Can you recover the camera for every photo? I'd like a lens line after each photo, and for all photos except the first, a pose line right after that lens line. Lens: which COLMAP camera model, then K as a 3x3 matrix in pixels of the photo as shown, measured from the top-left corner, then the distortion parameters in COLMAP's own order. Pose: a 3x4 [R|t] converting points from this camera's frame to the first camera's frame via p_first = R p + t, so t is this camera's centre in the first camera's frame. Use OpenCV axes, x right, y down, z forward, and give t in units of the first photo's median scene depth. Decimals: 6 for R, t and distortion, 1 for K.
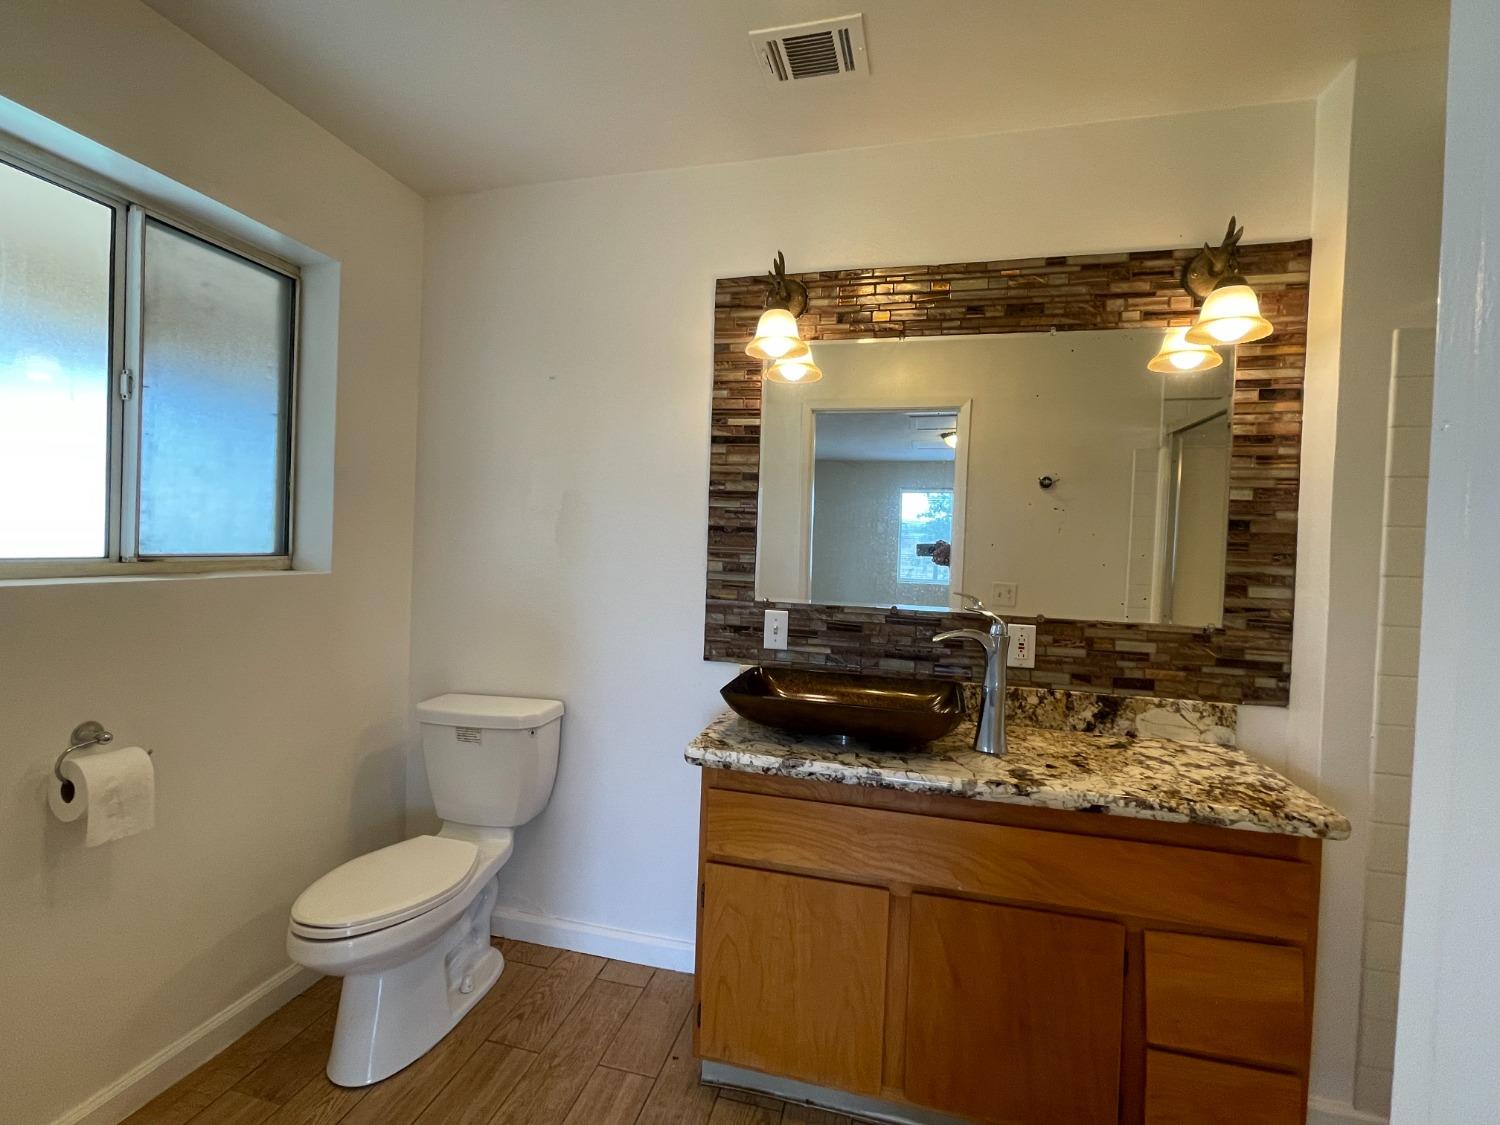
lens RADIAL K [[683.7, 0, 750.0], [0, 683.7, 562.5], [0, 0, 1]] dist [-0.009735, 0.000628]
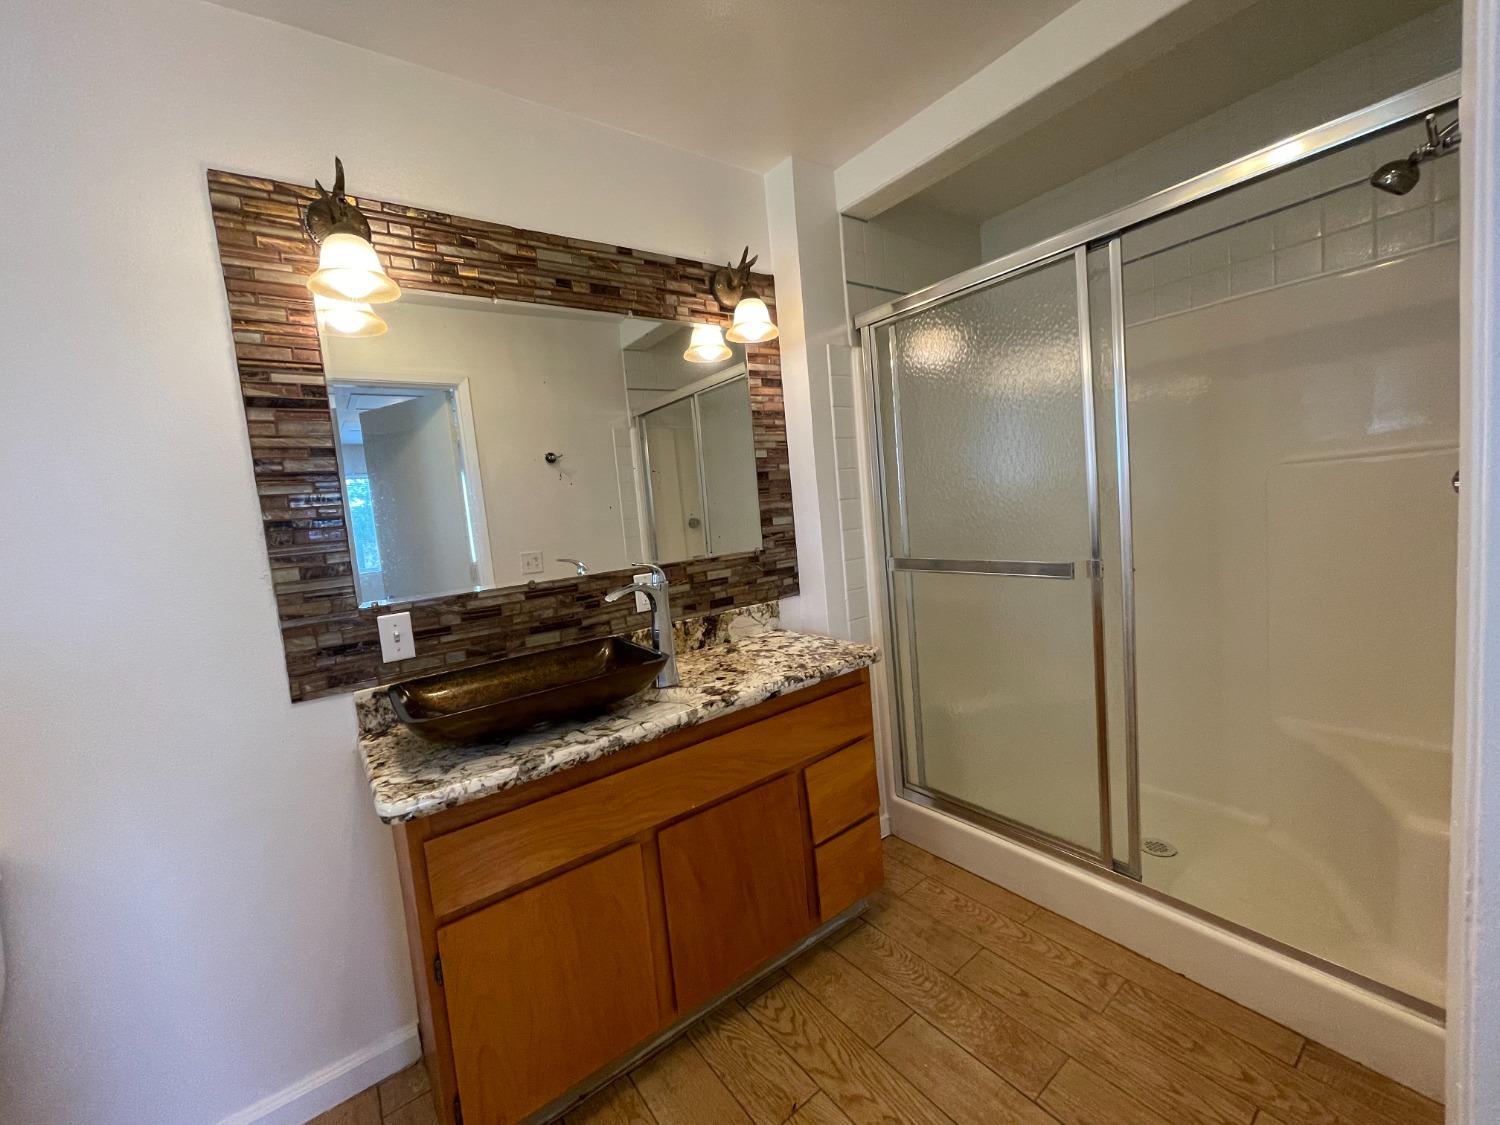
lens RADIAL K [[600.6, 0, 750.0], [0, 600.6, 562.5], [0, 0, 1]] dist [0.000519, -0.000310]
pose [[0.621480, -0.165766, 0.765692, -0.278420], [0.136366, 0.985328, 0.102633, -0.007966], [-0.771471, 0.040630, 0.634966, 0.235936]]
